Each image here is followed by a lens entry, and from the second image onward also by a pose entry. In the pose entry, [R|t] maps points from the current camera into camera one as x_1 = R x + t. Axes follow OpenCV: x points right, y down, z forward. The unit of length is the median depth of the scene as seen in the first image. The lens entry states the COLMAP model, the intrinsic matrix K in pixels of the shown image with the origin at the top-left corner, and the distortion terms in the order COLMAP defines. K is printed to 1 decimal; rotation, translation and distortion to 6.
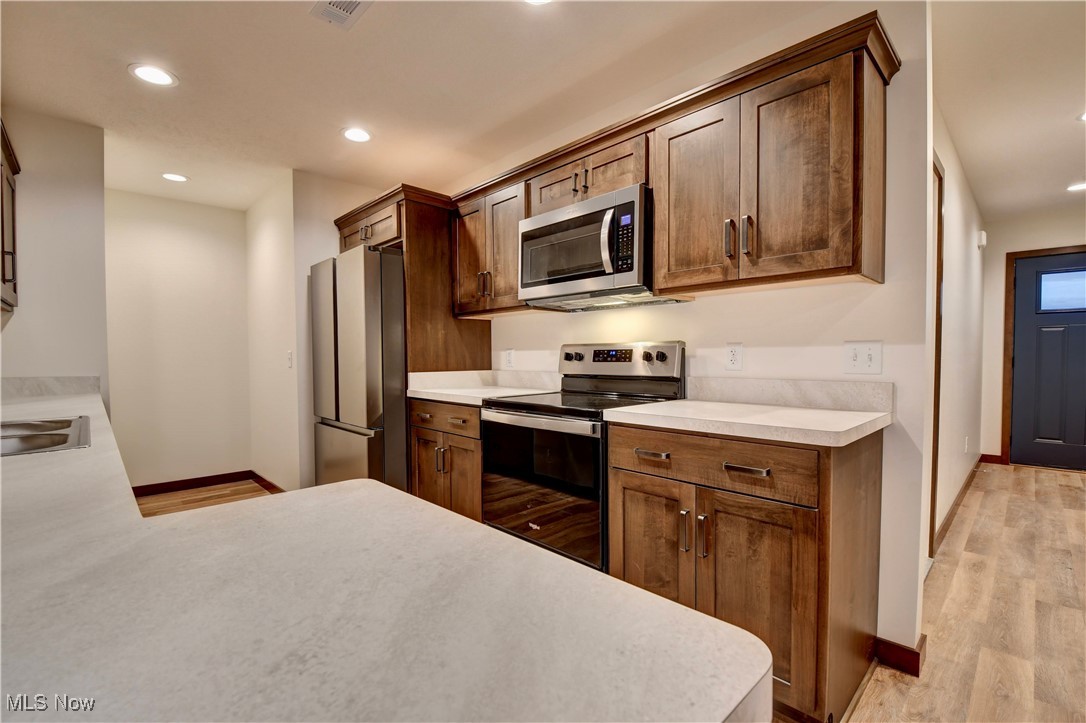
lens RADIAL K [[484.4, 0, 547.3], [0, 484.4, 364.6], [0, 0, 1]] dist [0.000441, -0.005139]
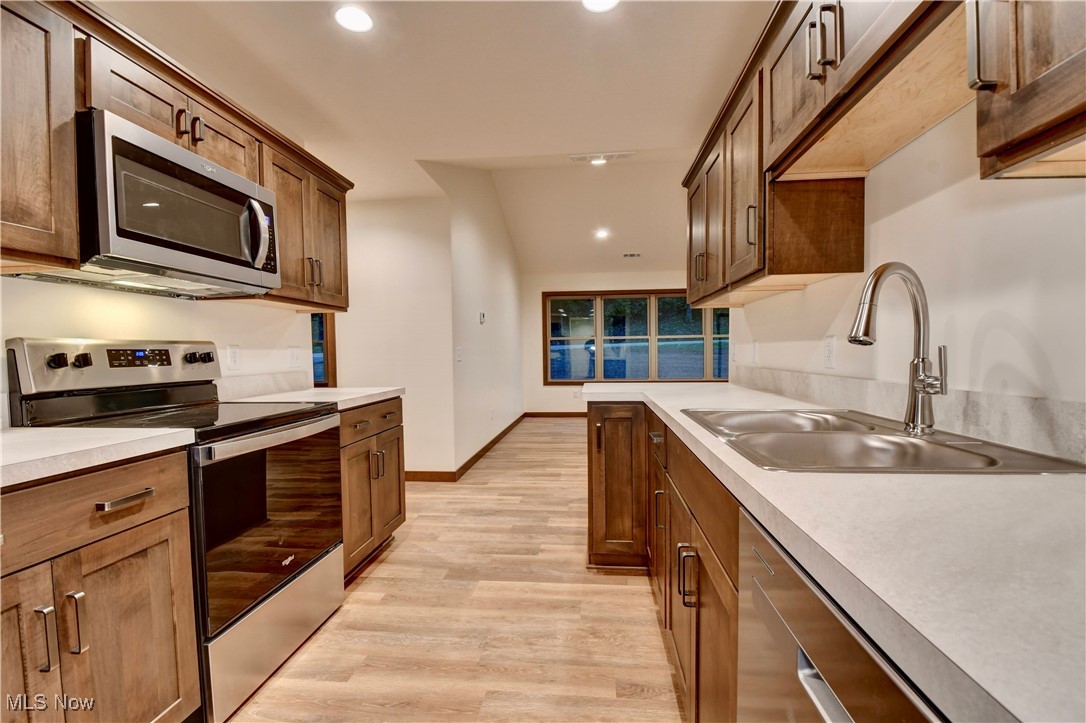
lens RADIAL K [[484.4, 0, 543.9], [0, 484.4, 355.5], [0, 0, 1]] dist [0.000441, -0.005139]
pose [[-0.647184, 0.008090, 0.762291, -0.778252], [0.032771, 0.999315, 0.017217, -0.013842], [-0.761629, 0.036123, -0.647006, 0.979301]]
